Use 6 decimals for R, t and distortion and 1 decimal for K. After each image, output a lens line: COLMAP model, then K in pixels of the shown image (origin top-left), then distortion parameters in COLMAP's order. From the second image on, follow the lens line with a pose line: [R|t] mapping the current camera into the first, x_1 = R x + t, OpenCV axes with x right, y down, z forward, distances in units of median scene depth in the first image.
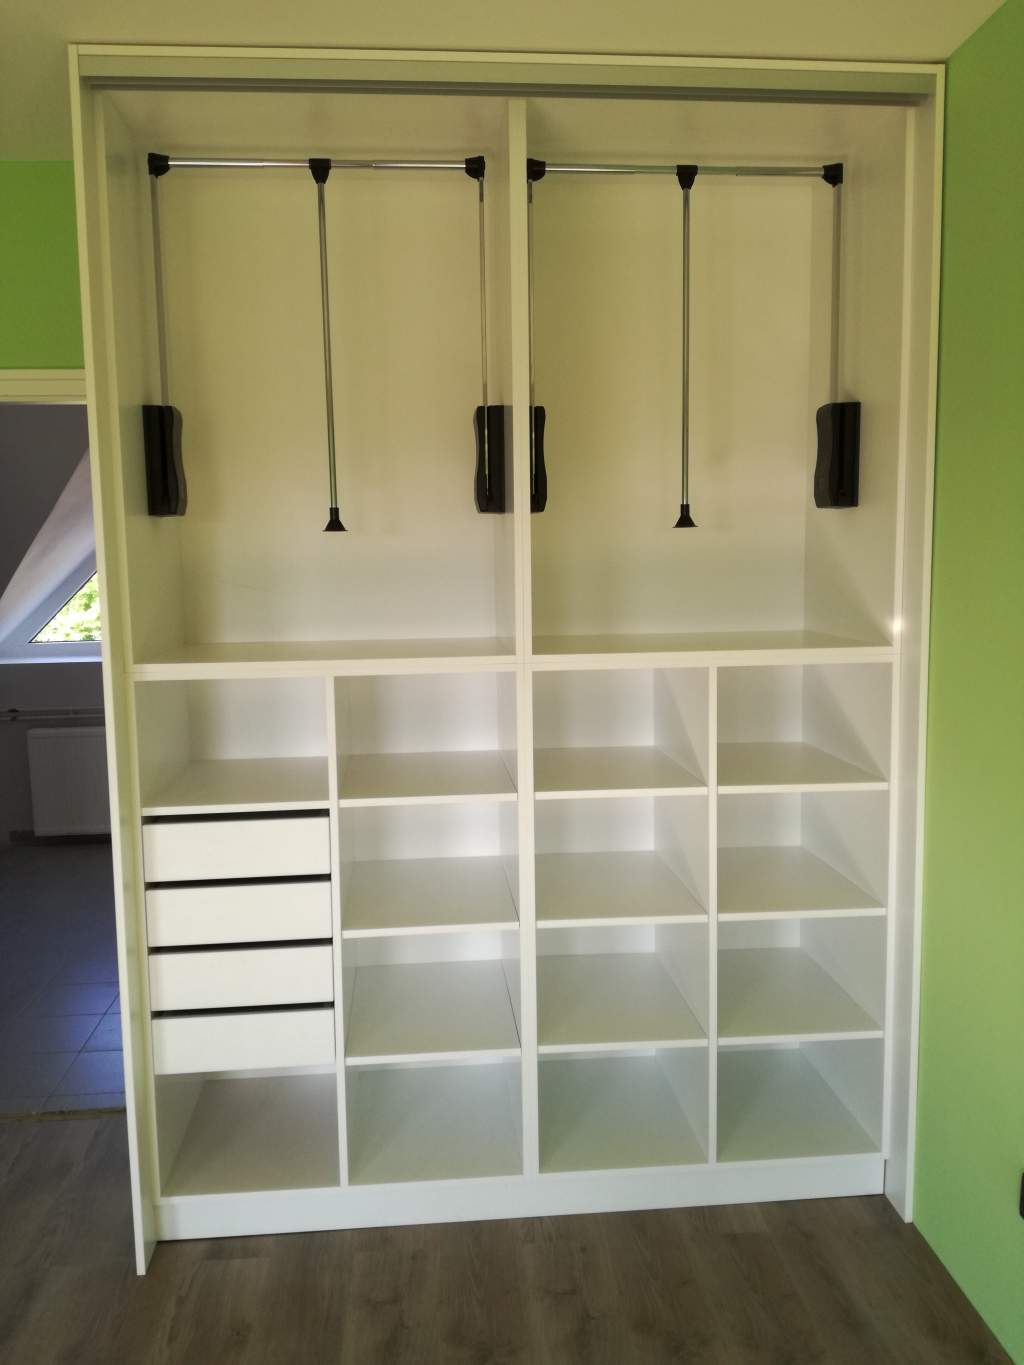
lens RADIAL K [[1126.6, 0, 512.5], [0, 1126.6, 679.6], [0, 0, 1]] dist [0.116711, -0.242422]
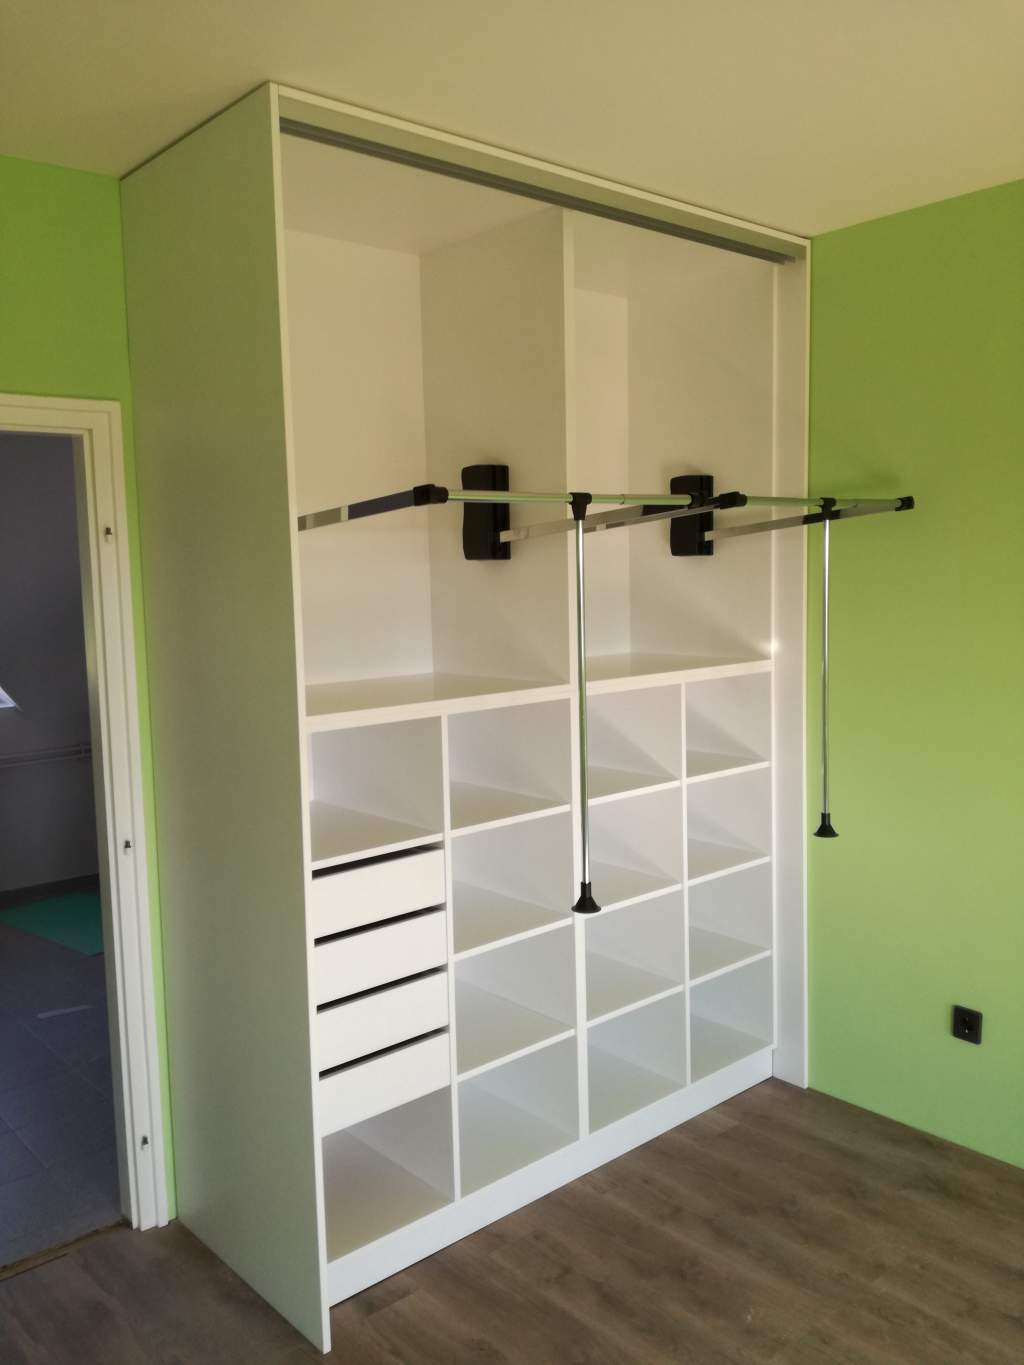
lens RADIAL K [[1126.6, 0, 523.2], [0, 1126.6, 677.7], [0, 0, 1]] dist [0.116711, -0.242422]
pose [[0.802215, -0.064367, 0.593556, -0.717101], [0.082866, 0.996553, -0.003927, -0.027698], [-0.591257, 0.052336, 0.804783, 0.096130]]
